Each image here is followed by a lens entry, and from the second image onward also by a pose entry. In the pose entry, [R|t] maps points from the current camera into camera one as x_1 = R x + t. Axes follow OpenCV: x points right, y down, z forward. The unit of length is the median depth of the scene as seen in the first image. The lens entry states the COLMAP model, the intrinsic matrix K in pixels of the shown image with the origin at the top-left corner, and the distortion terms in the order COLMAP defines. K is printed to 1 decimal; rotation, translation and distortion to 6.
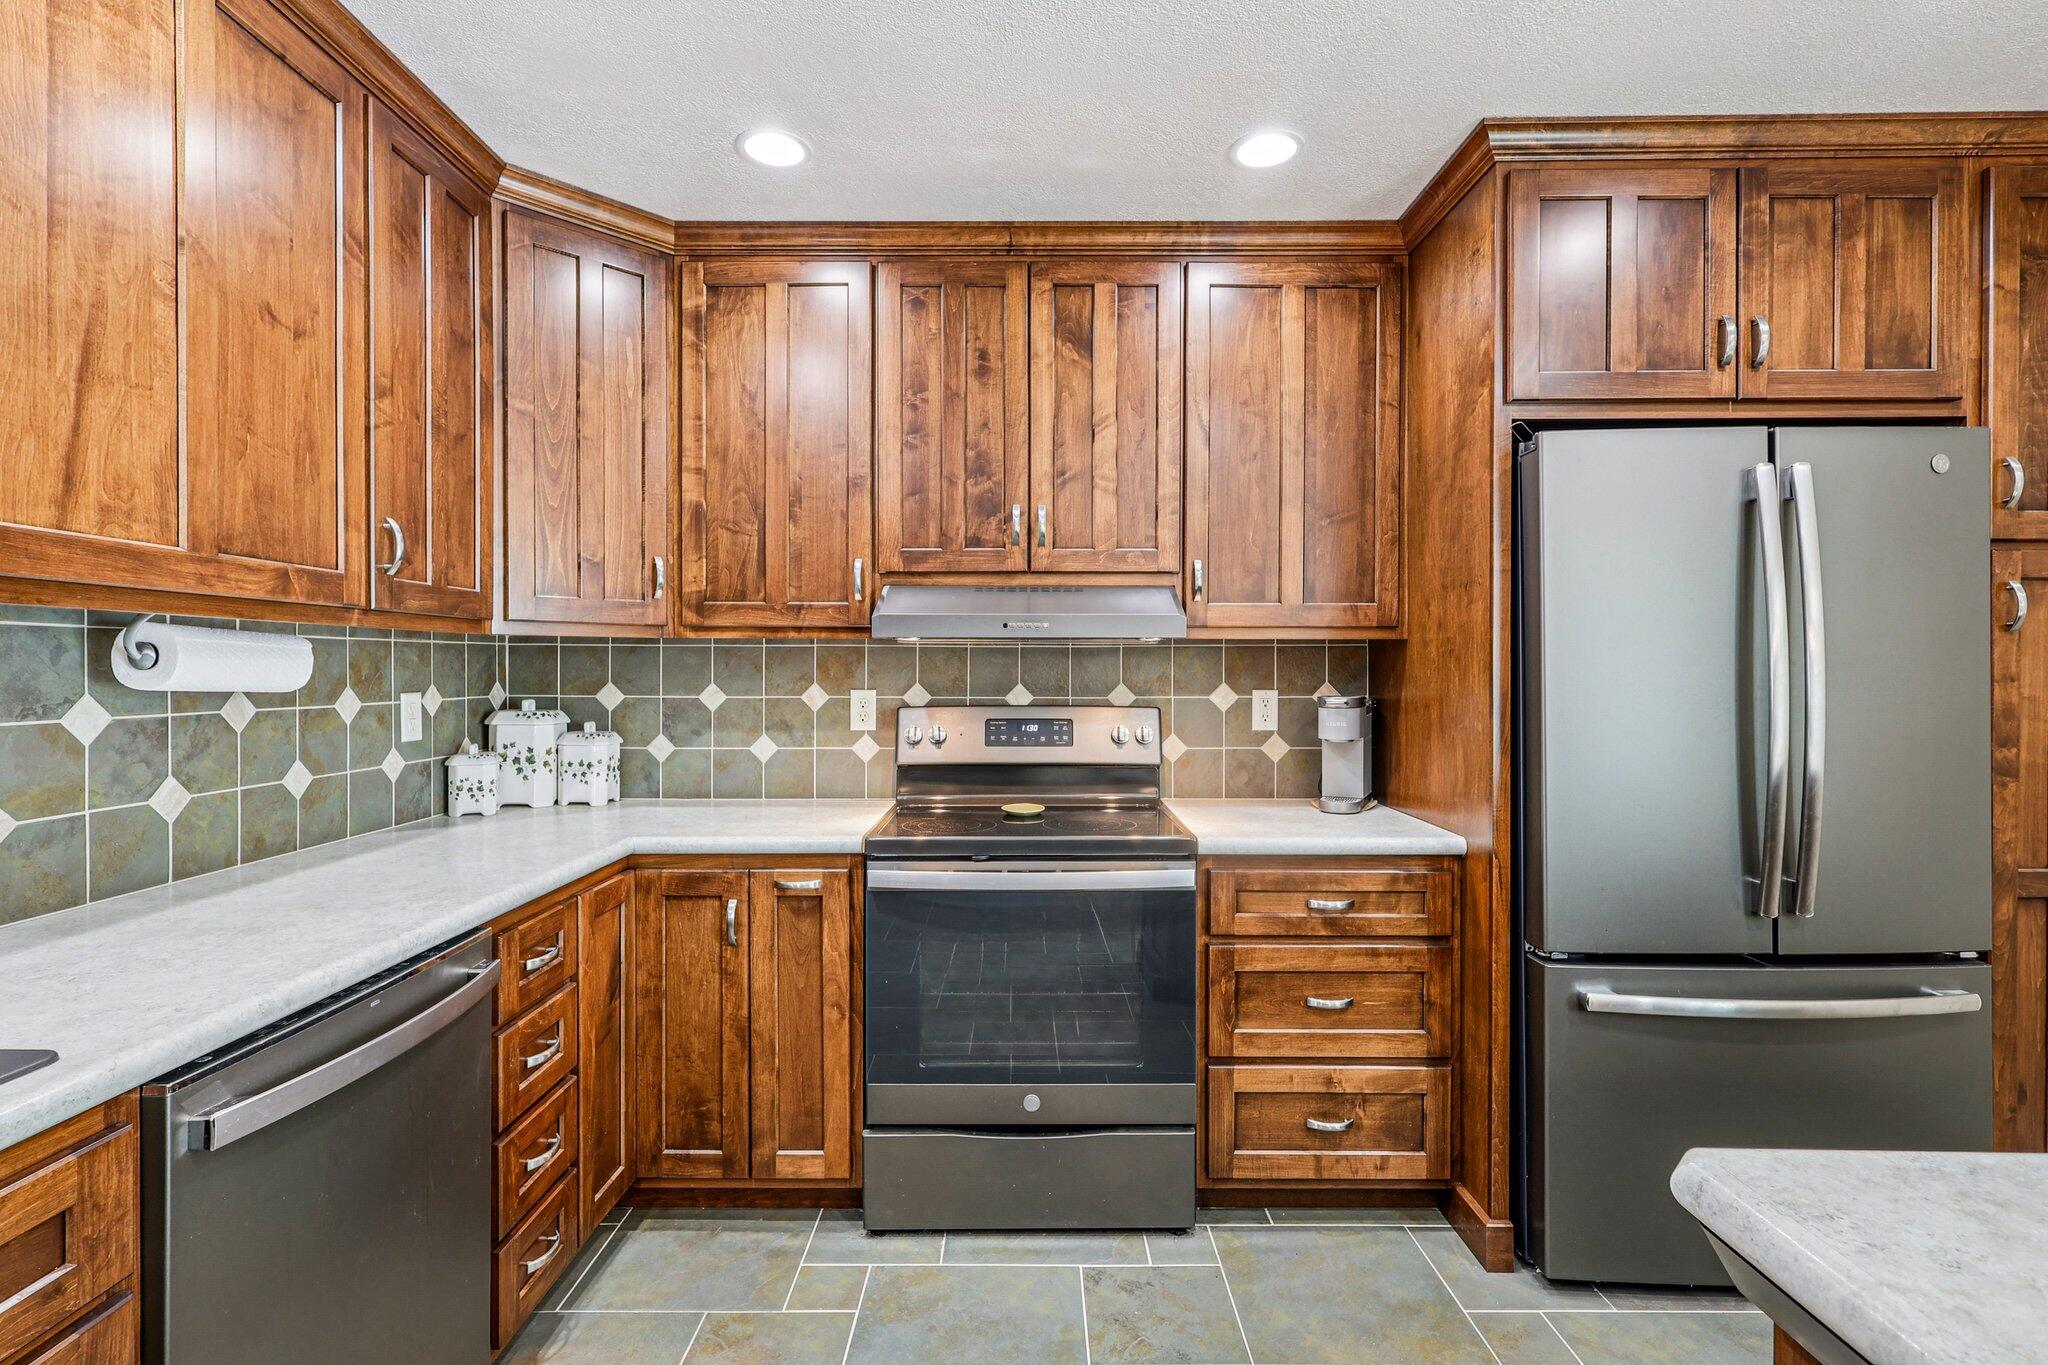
lens RADIAL K [[951.8, 0, 1023.5], [0, 951.8, 677.1], [0, 0, 1]] dist [0.002334, 0.001440]
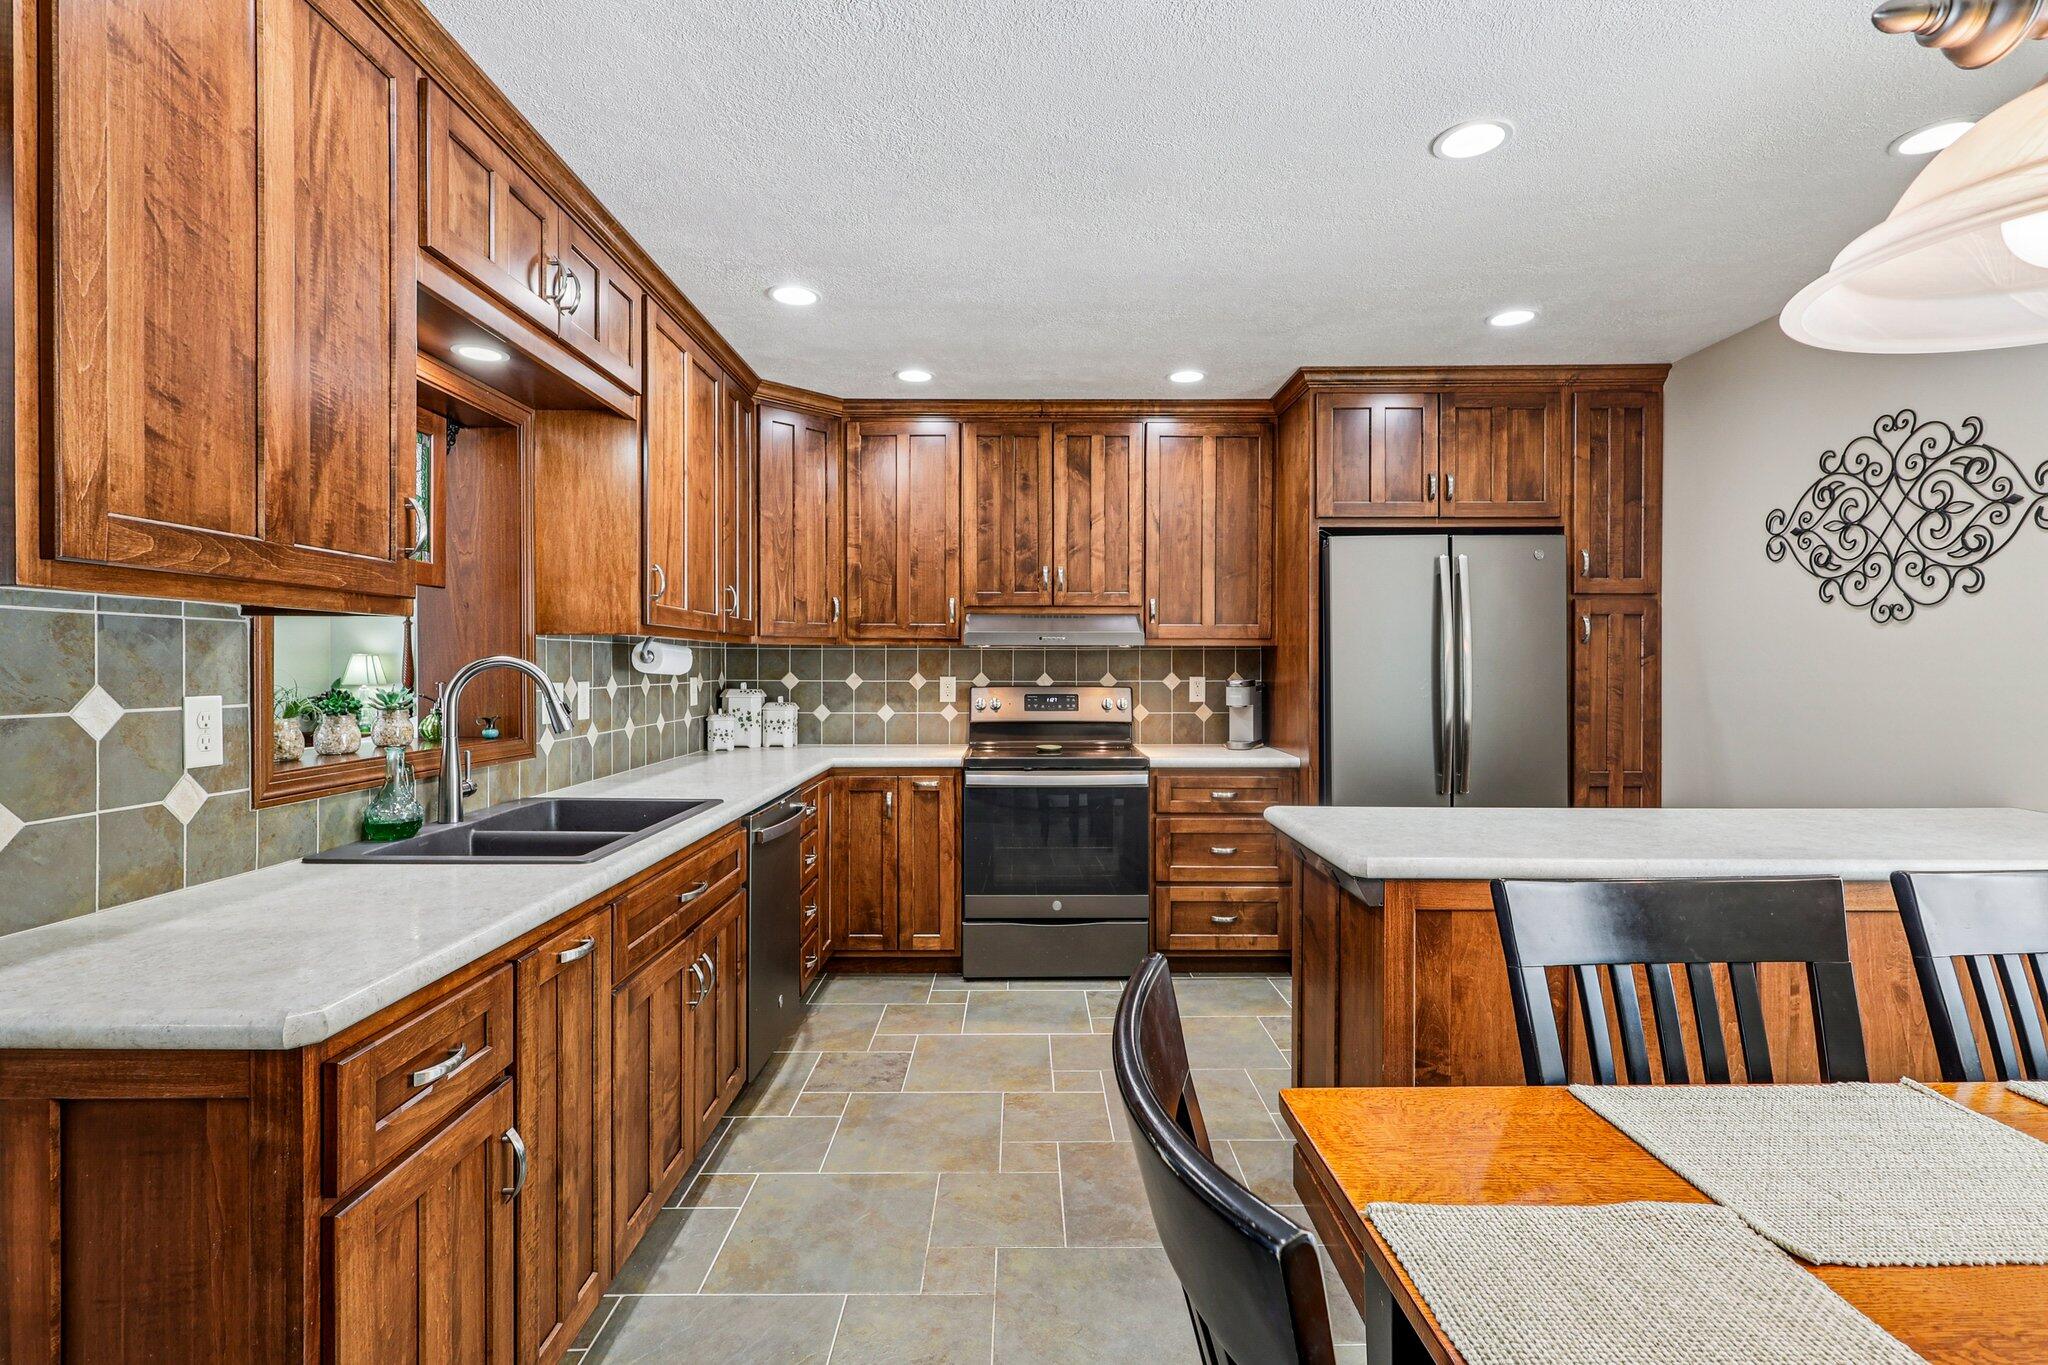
lens RADIAL K [[957.3, 0, 1025.4], [0, 957.3, 669.2], [0, 0, 1]] dist [0.000990, -0.000208]
pose [[0.999969, -0.000149, 0.007915, -0.056465], [0.000183, 0.999991, -0.004300, 0.008780], [-0.007914, 0.004301, 0.999959, -0.699755]]
